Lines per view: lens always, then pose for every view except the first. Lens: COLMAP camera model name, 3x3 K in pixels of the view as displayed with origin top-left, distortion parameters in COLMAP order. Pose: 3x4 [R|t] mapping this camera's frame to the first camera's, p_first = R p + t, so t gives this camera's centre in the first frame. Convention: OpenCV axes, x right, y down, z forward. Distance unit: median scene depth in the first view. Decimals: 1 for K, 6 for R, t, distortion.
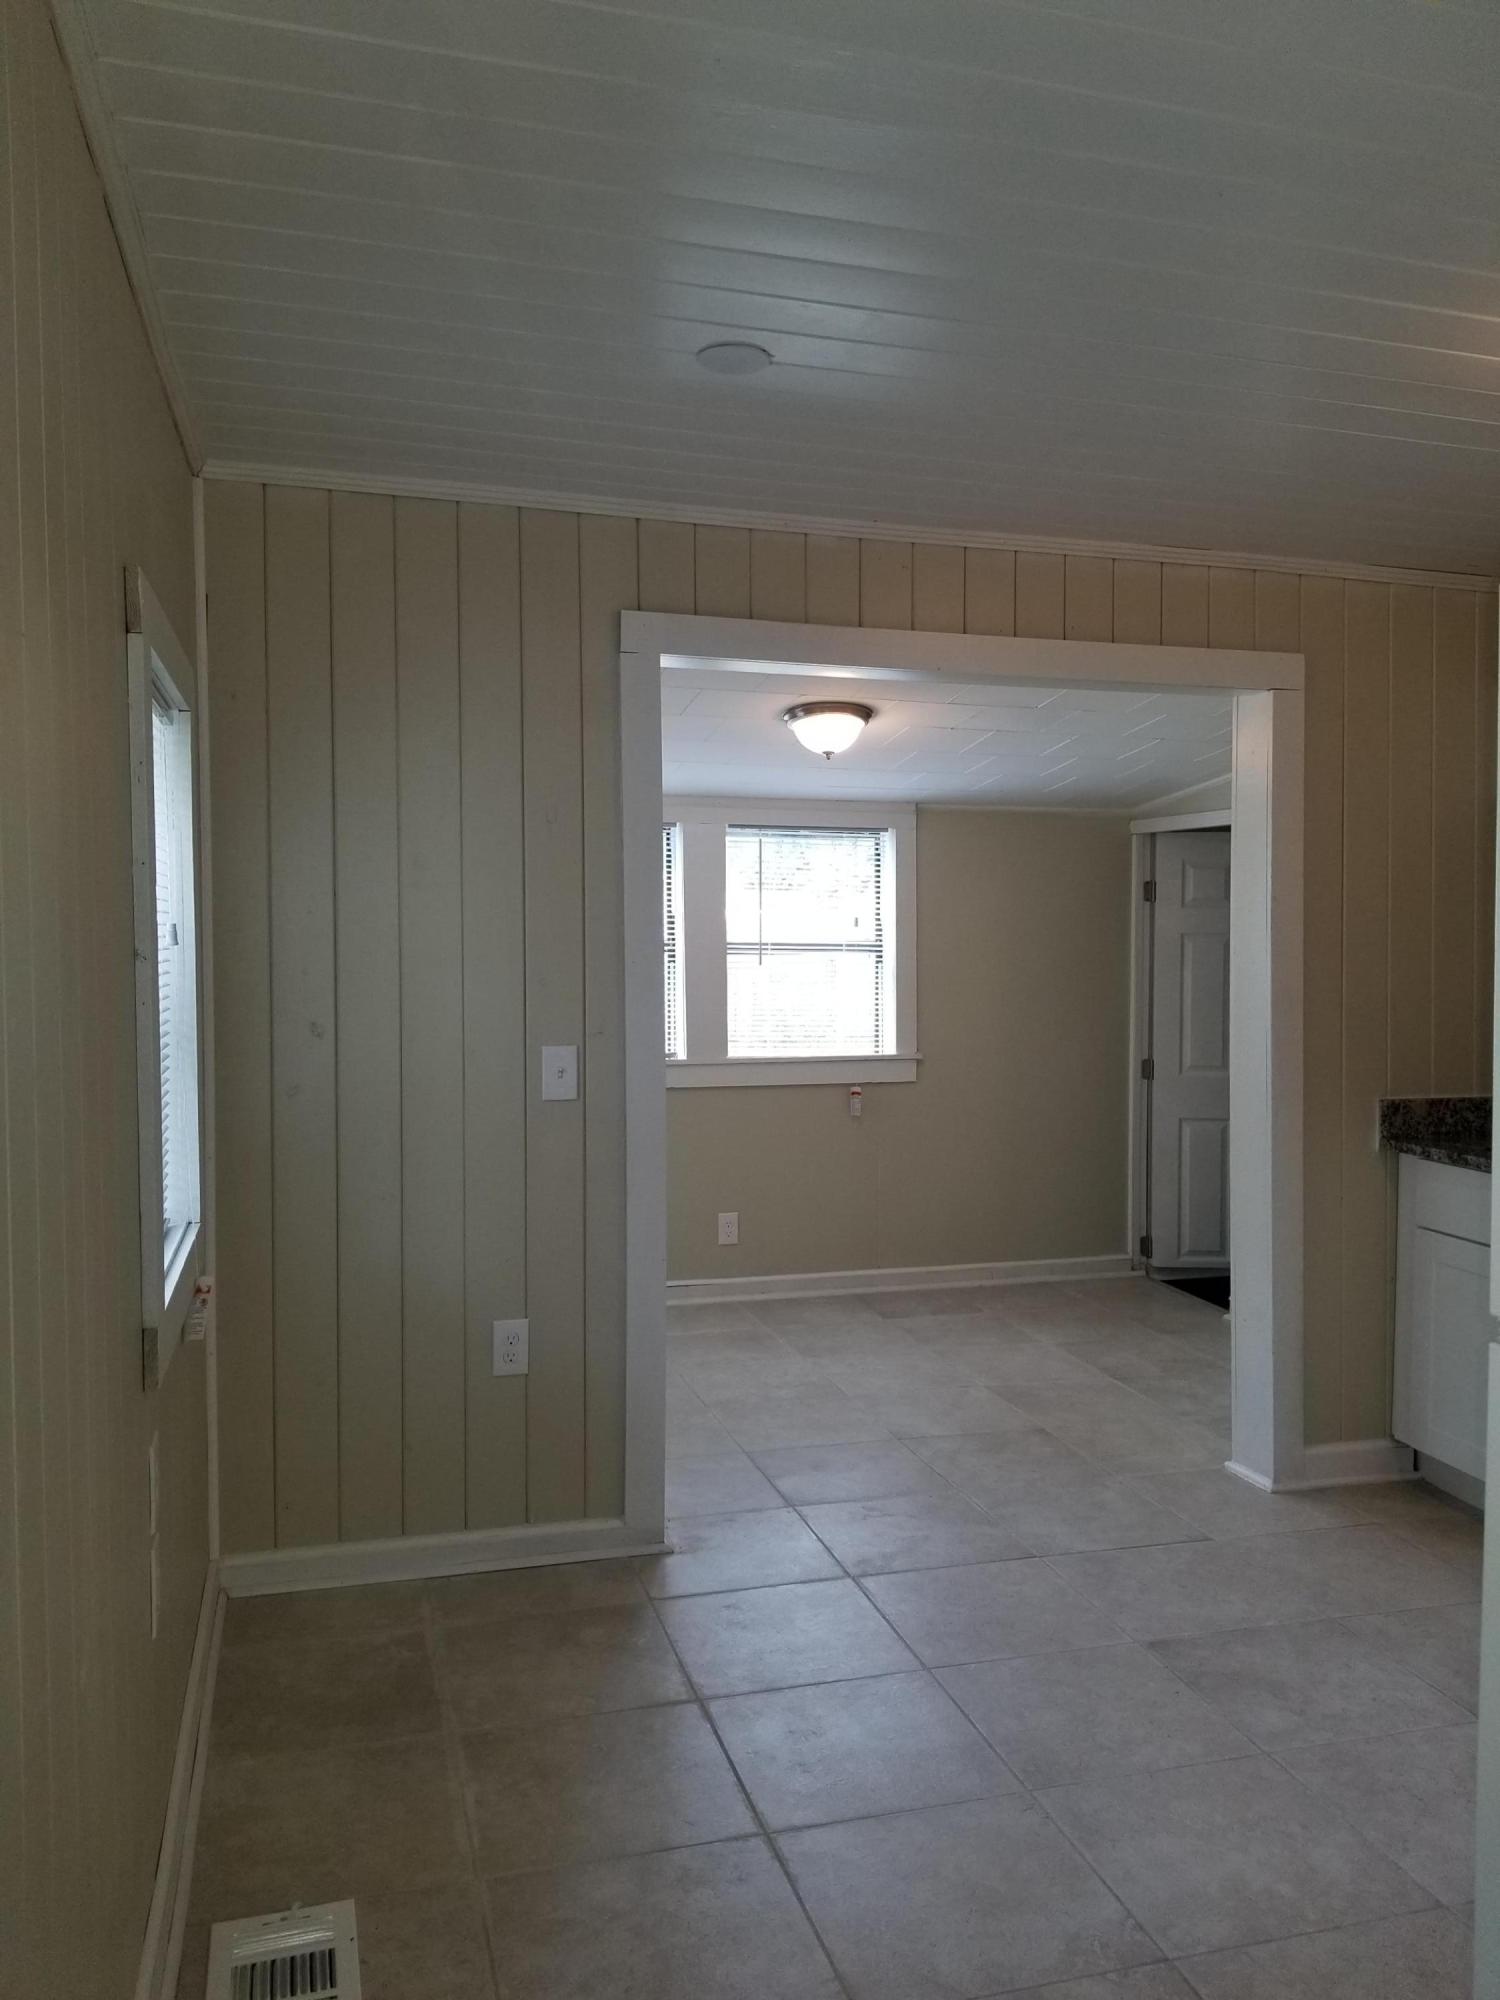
lens RADIAL K [[1516.4, 0, 750.0], [0, 1516.4, 1000.0], [0, 0, 1]] dist [0.024909, -0.002874]
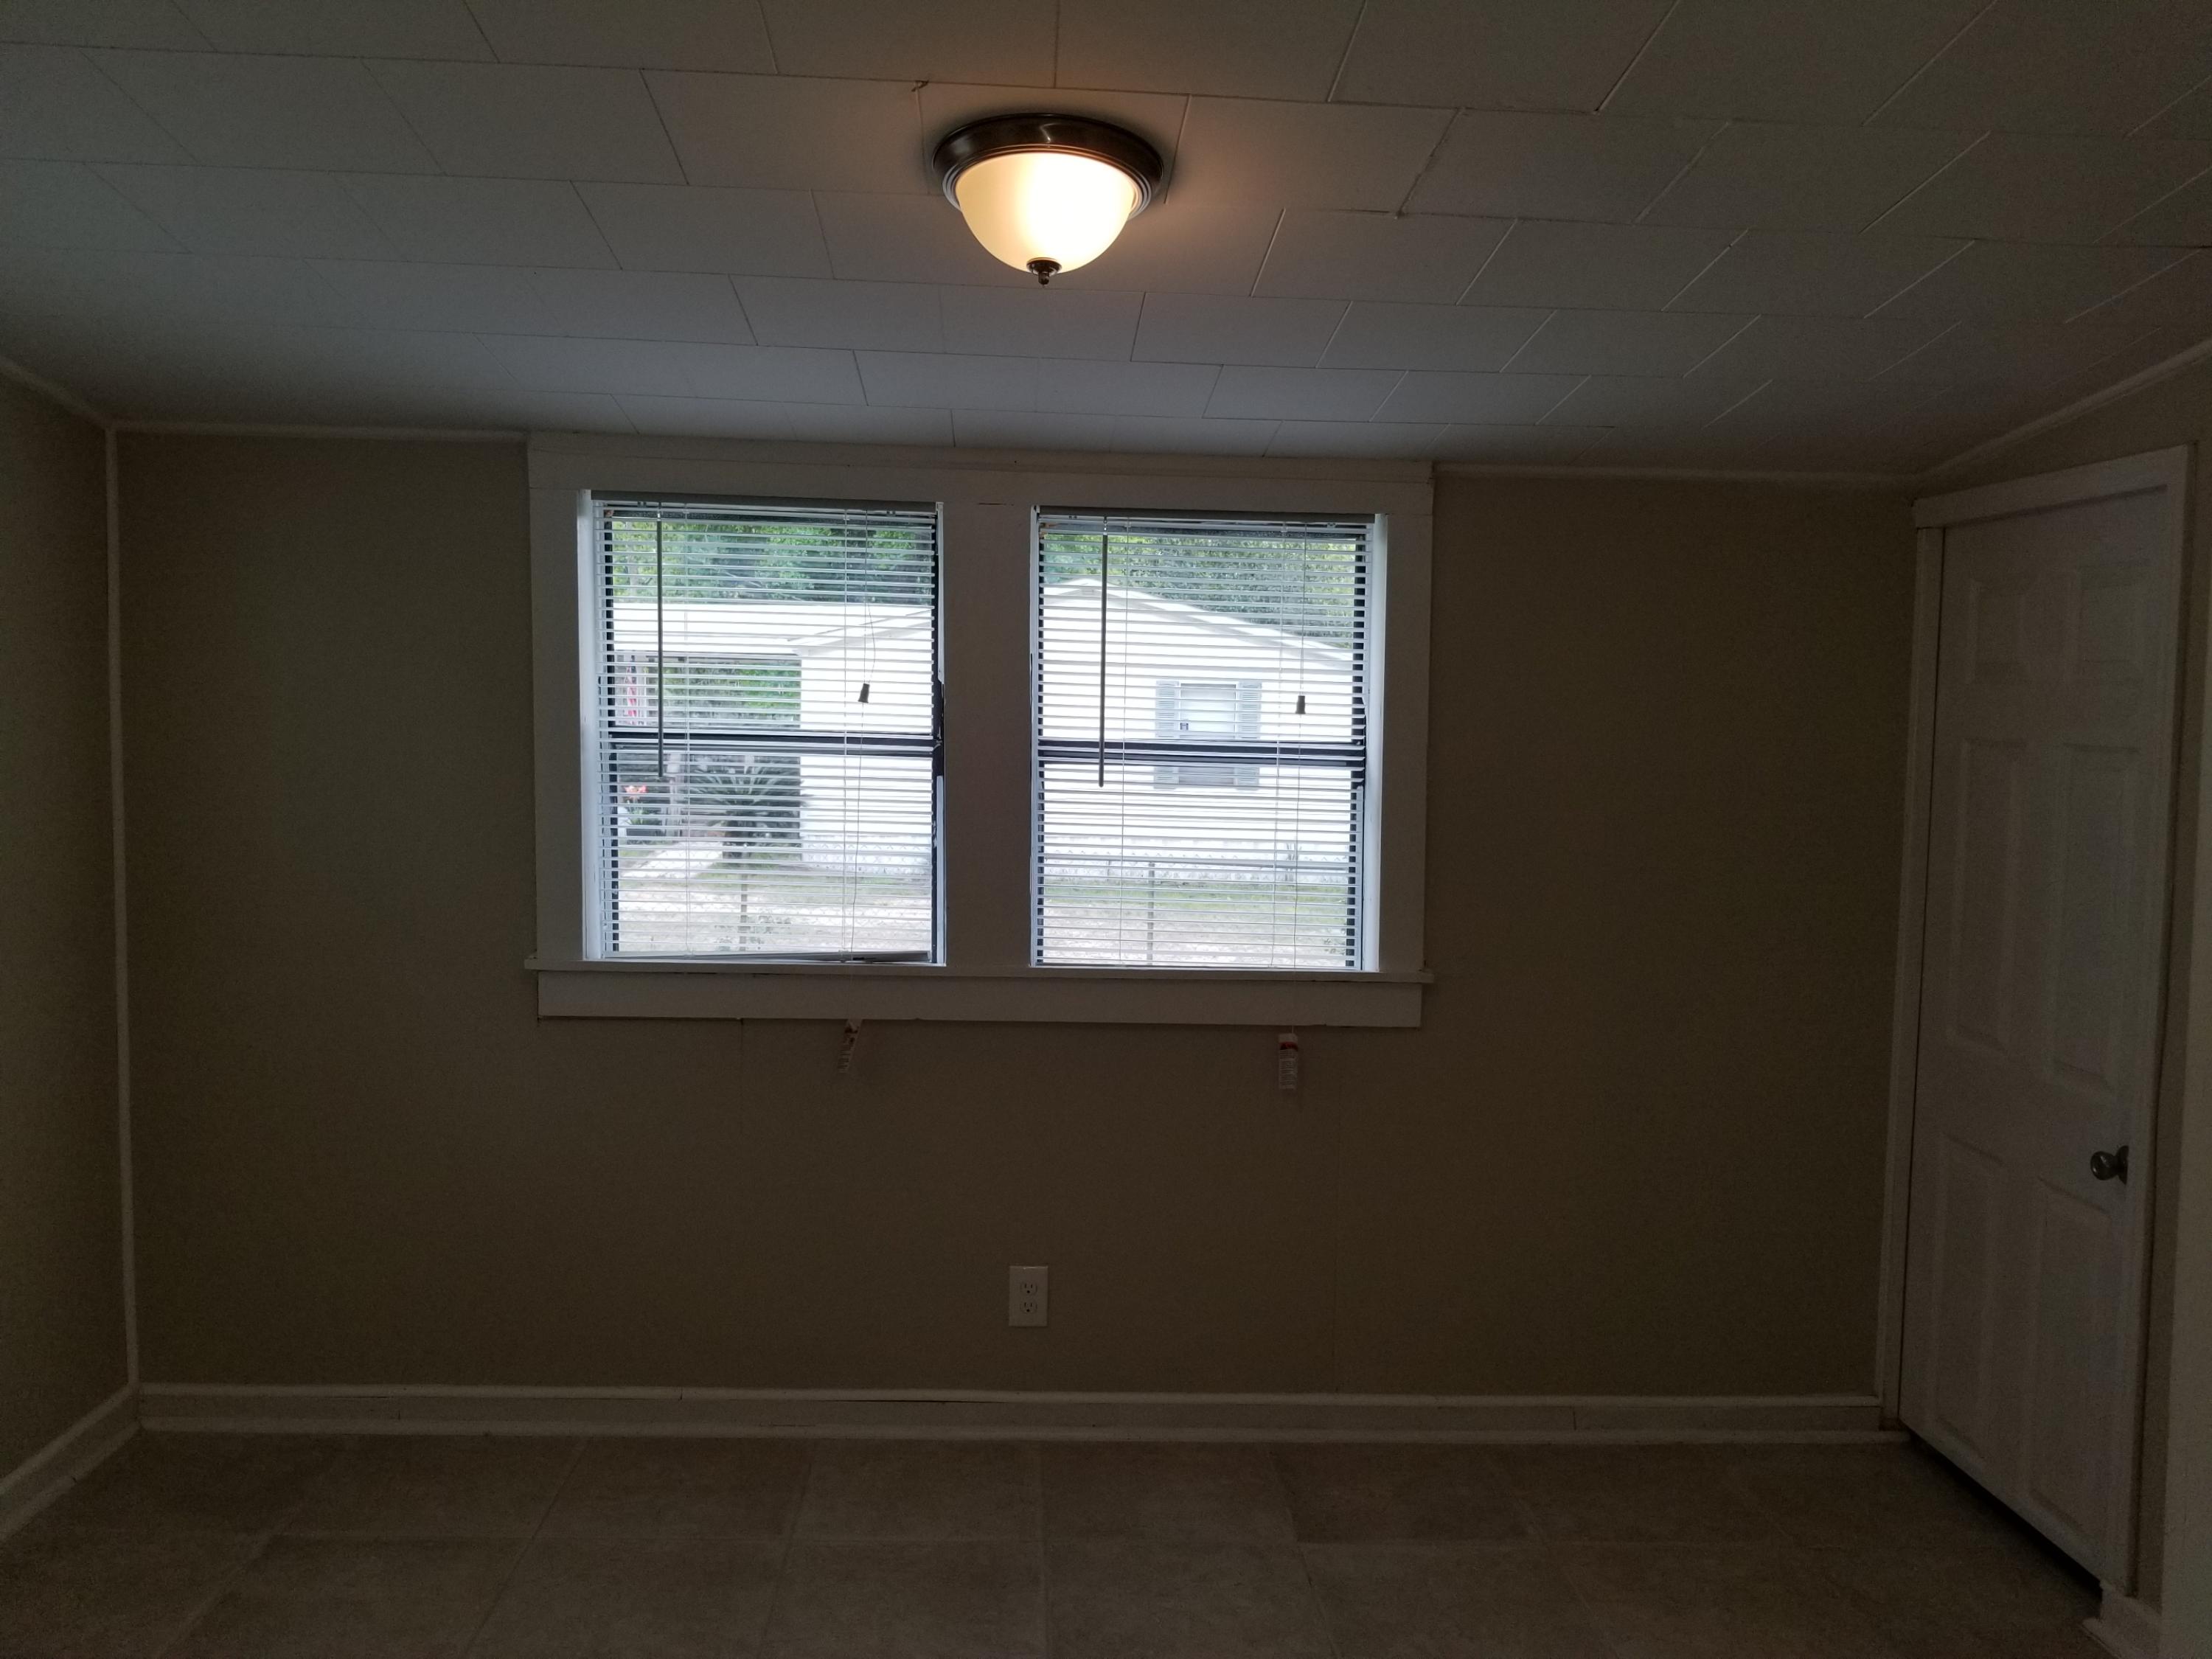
lens RADIAL K [[1750.7, 0, 1110.1], [0, 1750.7, 857.9], [0, 0, 1]] dist [0.041499, 0.002798]
pose [[0.974226, 0.037139, -0.222494, 0.138017], [-0.031395, 0.999078, 0.029300, -0.015832], [0.223377, -0.021560, 0.974494, 0.424651]]
